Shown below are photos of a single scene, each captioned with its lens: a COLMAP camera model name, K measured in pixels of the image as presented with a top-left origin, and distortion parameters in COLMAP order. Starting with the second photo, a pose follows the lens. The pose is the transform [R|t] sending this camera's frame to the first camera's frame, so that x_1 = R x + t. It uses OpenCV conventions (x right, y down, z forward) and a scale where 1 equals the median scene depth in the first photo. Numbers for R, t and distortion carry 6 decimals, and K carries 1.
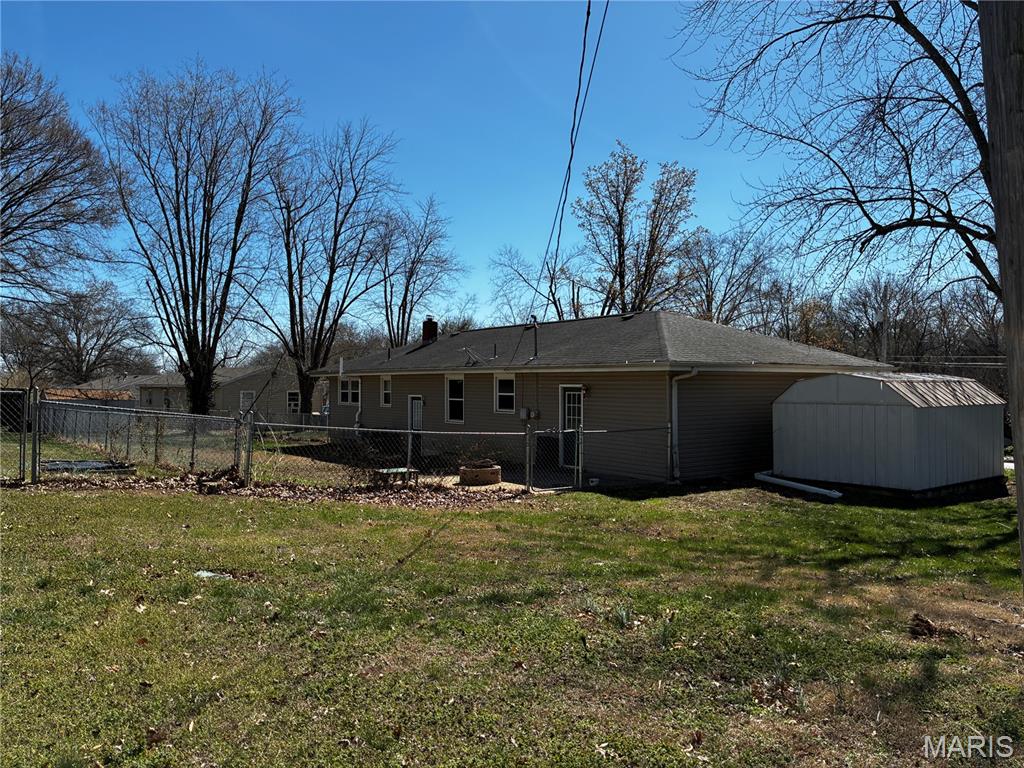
lens RADIAL K [[779.4, 0, 507.0], [0, 779.4, 382.3], [0, 0, 1]] dist [0.000231, -0.002421]
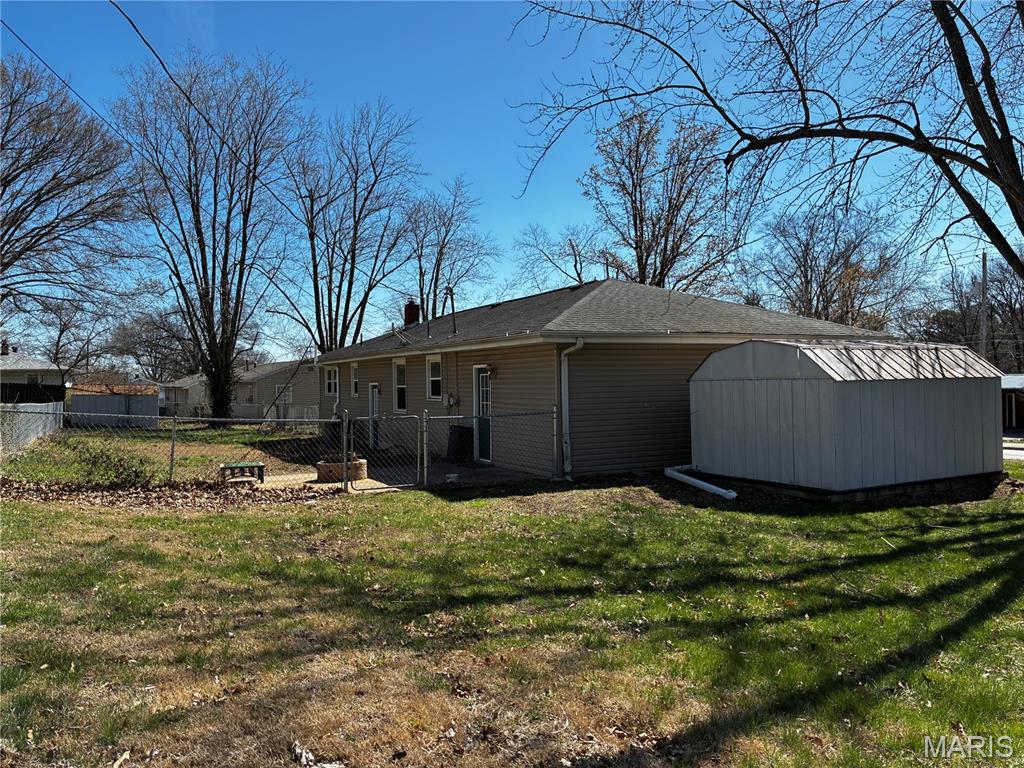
lens RADIAL K [[779.4, 0, 507.0], [0, 779.4, 382.3], [0, 0, 1]] dist [0.000231, -0.002421]
pose [[0.986860, -0.016542, -0.160728, 0.190083], [0.017508, 0.999836, 0.004599, 0.014352], [0.160626, -0.007352, 0.986988, 0.119539]]
